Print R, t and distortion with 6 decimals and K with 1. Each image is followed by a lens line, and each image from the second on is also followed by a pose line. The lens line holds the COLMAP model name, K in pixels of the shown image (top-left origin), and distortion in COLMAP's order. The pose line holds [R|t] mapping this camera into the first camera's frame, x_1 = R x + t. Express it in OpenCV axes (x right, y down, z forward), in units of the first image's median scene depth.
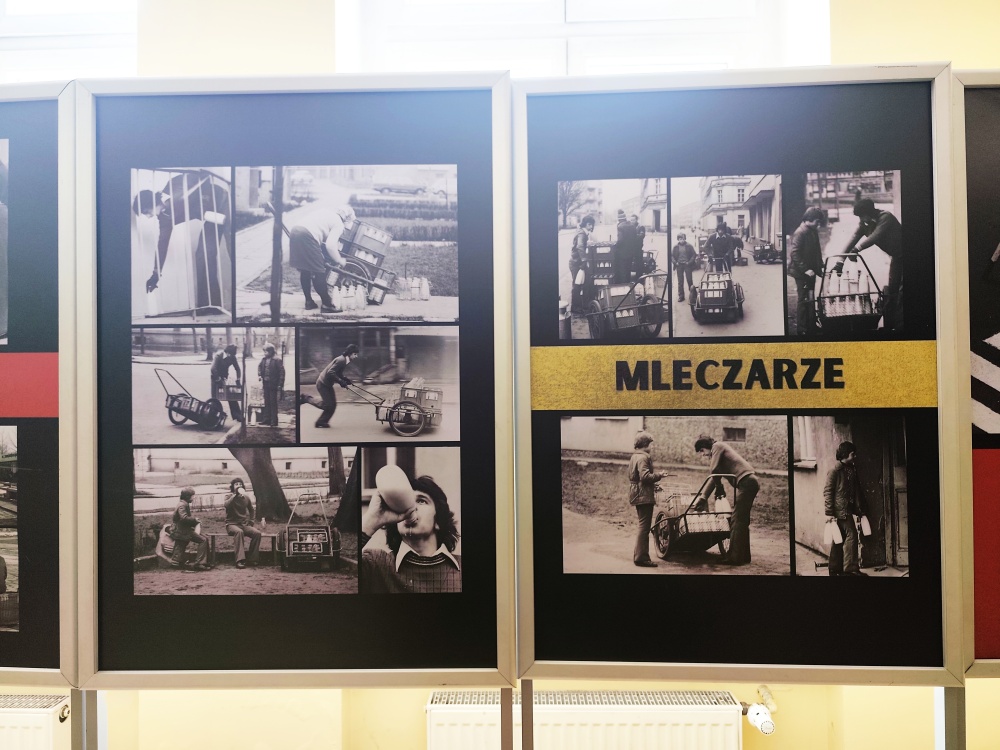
lens RADIAL K [[748.3, 0, 500.0], [0, 748.3, 375.0], [0, 0, 1]] dist [0.076656, -0.140791]
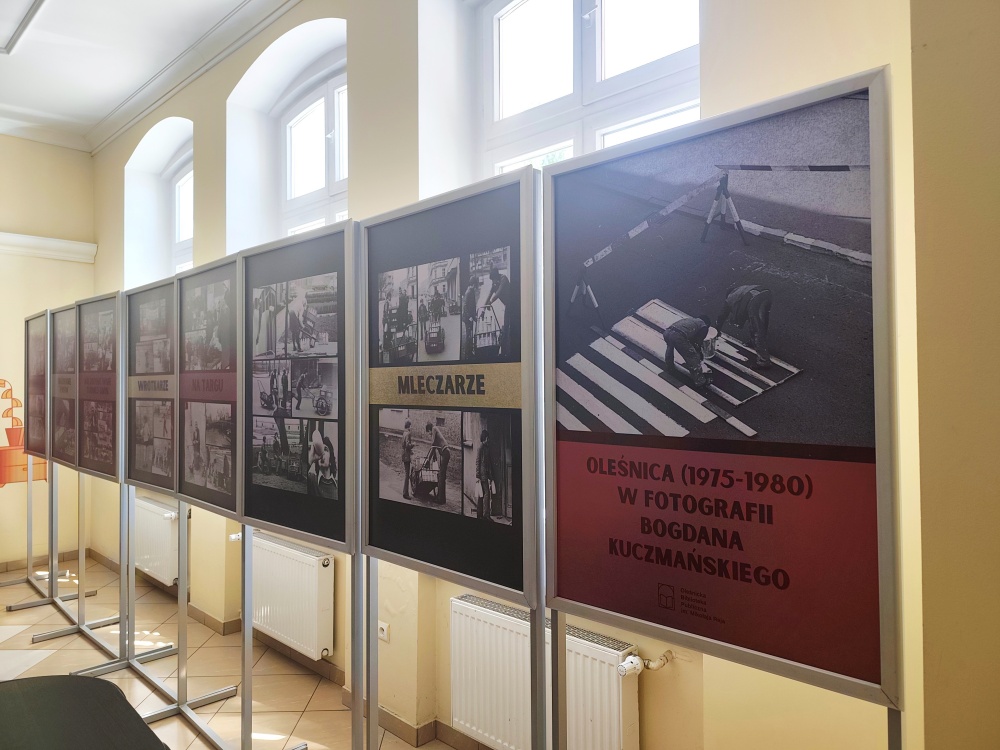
lens RADIAL K [[748.3, 0, 500.0], [0, 748.3, 375.0], [0, 0, 1]] dist [0.076656, -0.140791]
pose [[0.705520, -0.000423, -0.708690, 1.536933], [-0.002037, 0.999994, -0.002625, -0.017687], [0.708687, 0.003296, 0.705515, -0.033772]]
